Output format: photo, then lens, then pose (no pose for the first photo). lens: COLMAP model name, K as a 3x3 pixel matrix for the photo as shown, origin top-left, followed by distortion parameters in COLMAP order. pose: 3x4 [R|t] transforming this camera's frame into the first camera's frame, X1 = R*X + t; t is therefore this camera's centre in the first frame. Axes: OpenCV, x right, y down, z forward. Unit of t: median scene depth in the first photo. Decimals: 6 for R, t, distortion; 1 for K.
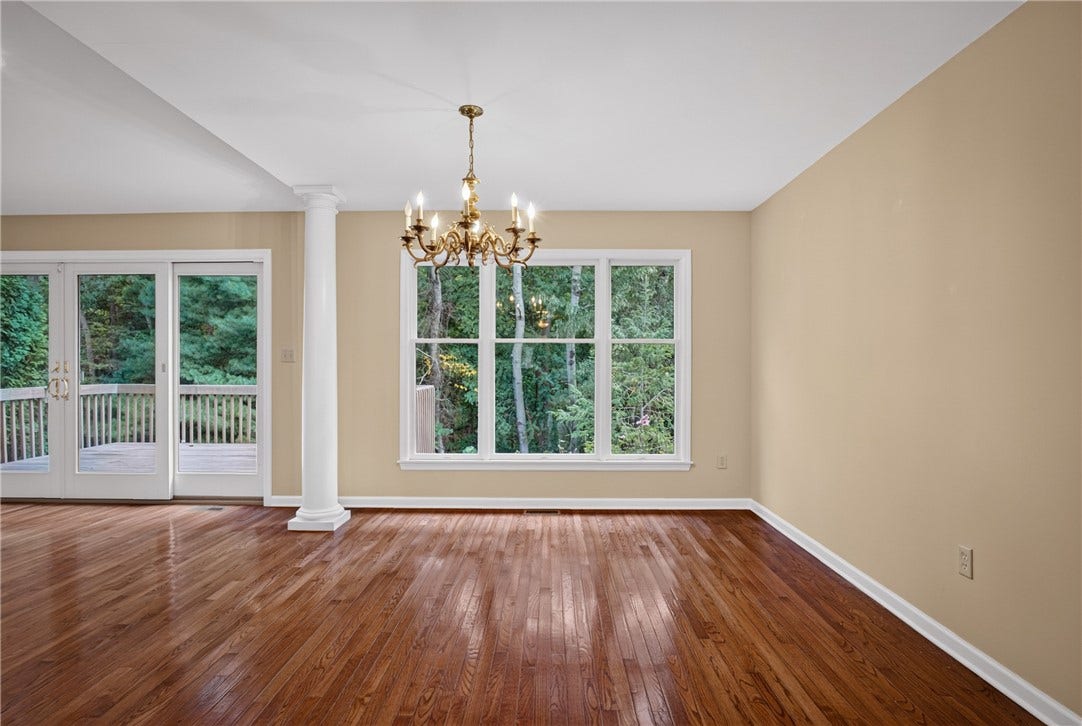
lens RADIAL K [[559.8, 0, 541.0], [0, 559.8, 363.0], [0, 0, 1]] dist [-0.026846, 0.000760]
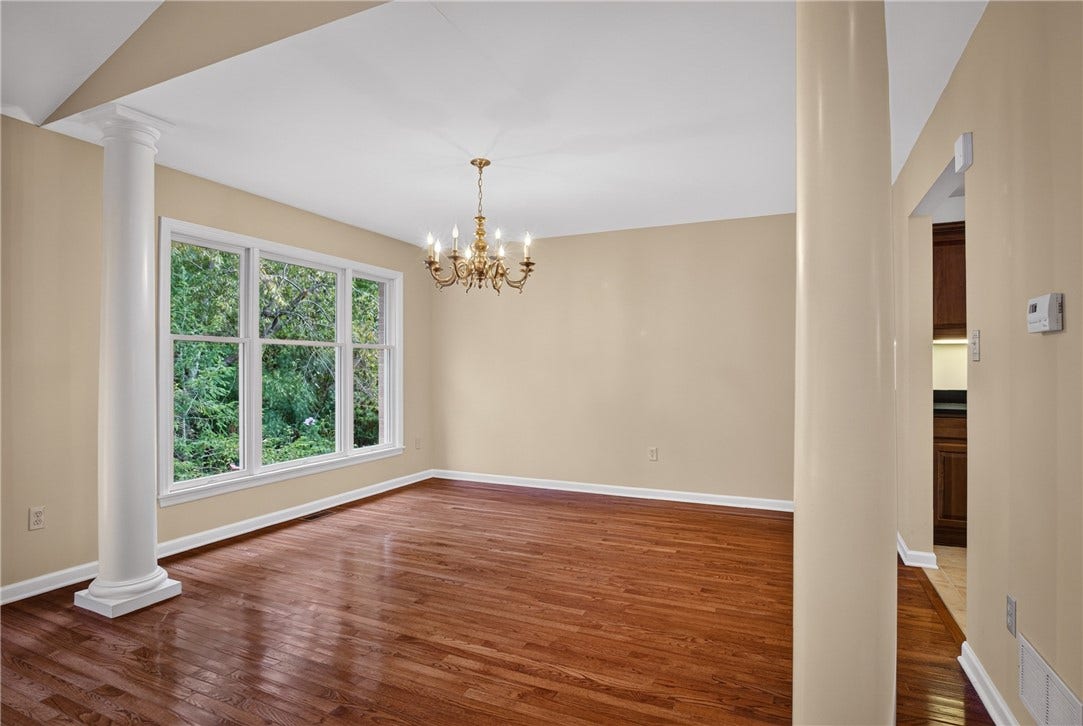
lens RADIAL K [[560.3, 0, 541.5], [0, 560.3, 363.0], [0, 0, 1]] dist [-0.026846, 0.000760]
pose [[0.403302, 0.006050, 0.915047, -0.725327], [-0.004702, 0.999979, -0.004539, -0.001802], [-0.915055, -0.002472, 0.403321, 0.230382]]
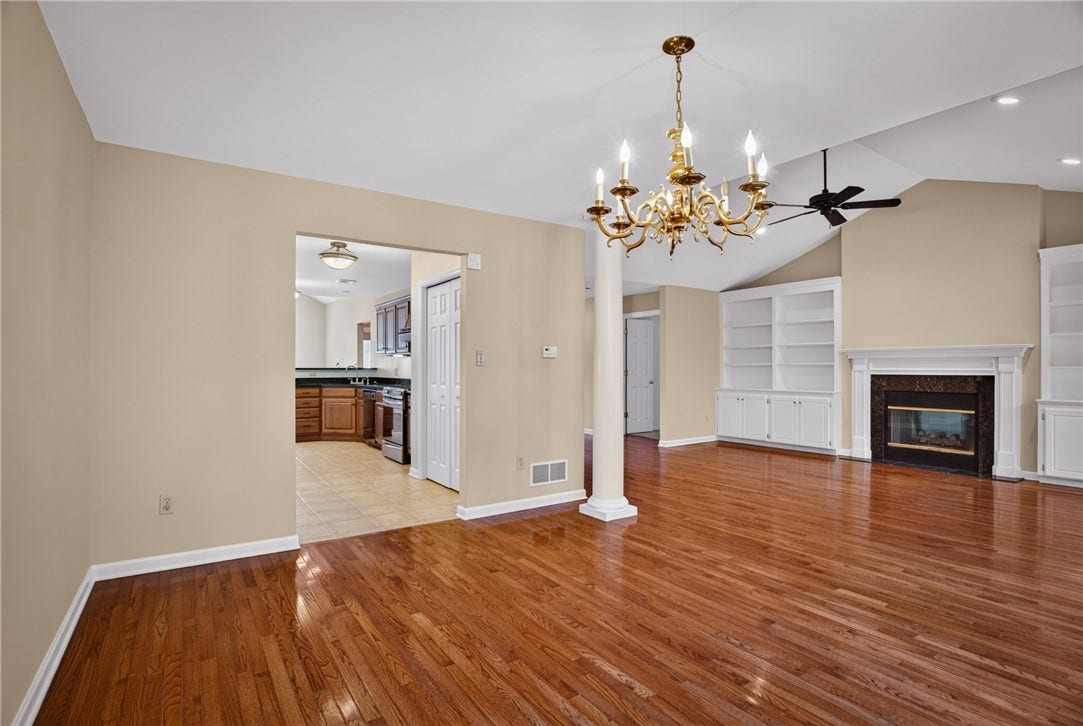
lens RADIAL K [[534.4, 0, 541.8], [0, 534.4, 367.6], [0, 0, 1]] dist [-0.035393, 0.000871]
pose [[-0.821372, -0.004533, -0.570374, 0.271300], [0.000898, 0.999957, -0.009240, 0.004906], [0.570392, -0.008102, -0.821333, 0.904293]]
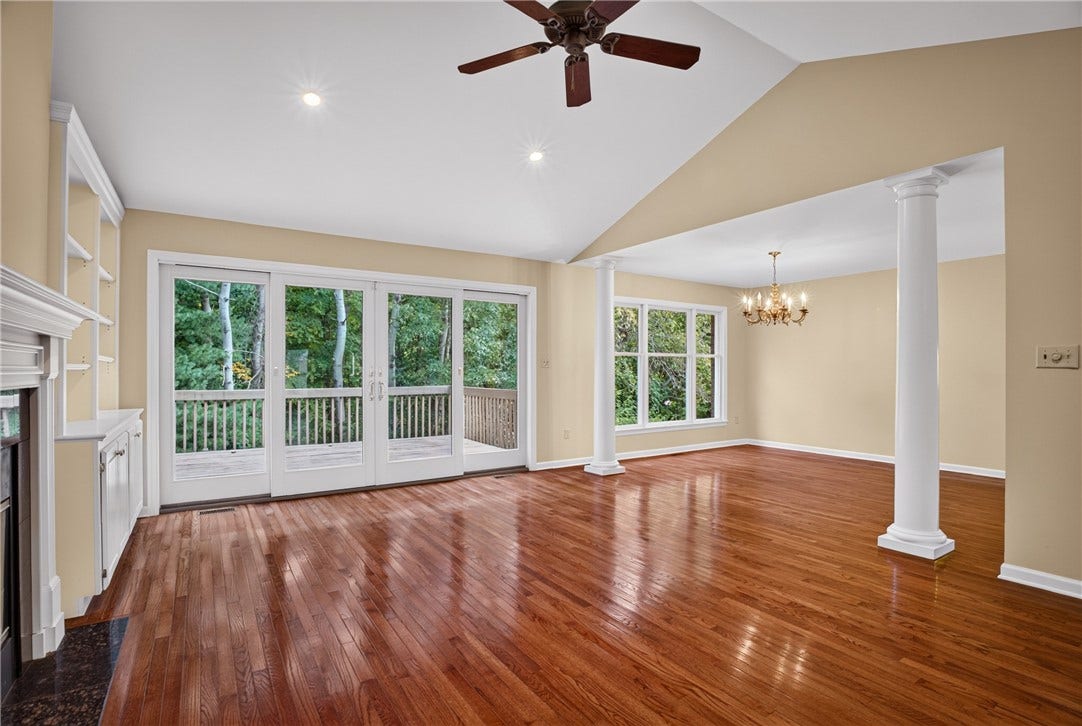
lens RADIAL K [[529.1, 0, 542.6], [0, 529.1, 372.0], [0, 0, 1]] dist [-0.043000, 0.006203]
pose [[0.831931, -0.004500, 0.554860, -1.216446], [-0.002462, 0.999927, 0.011801, -0.006515], [-0.554873, -0.011183, 0.831860, -0.118780]]
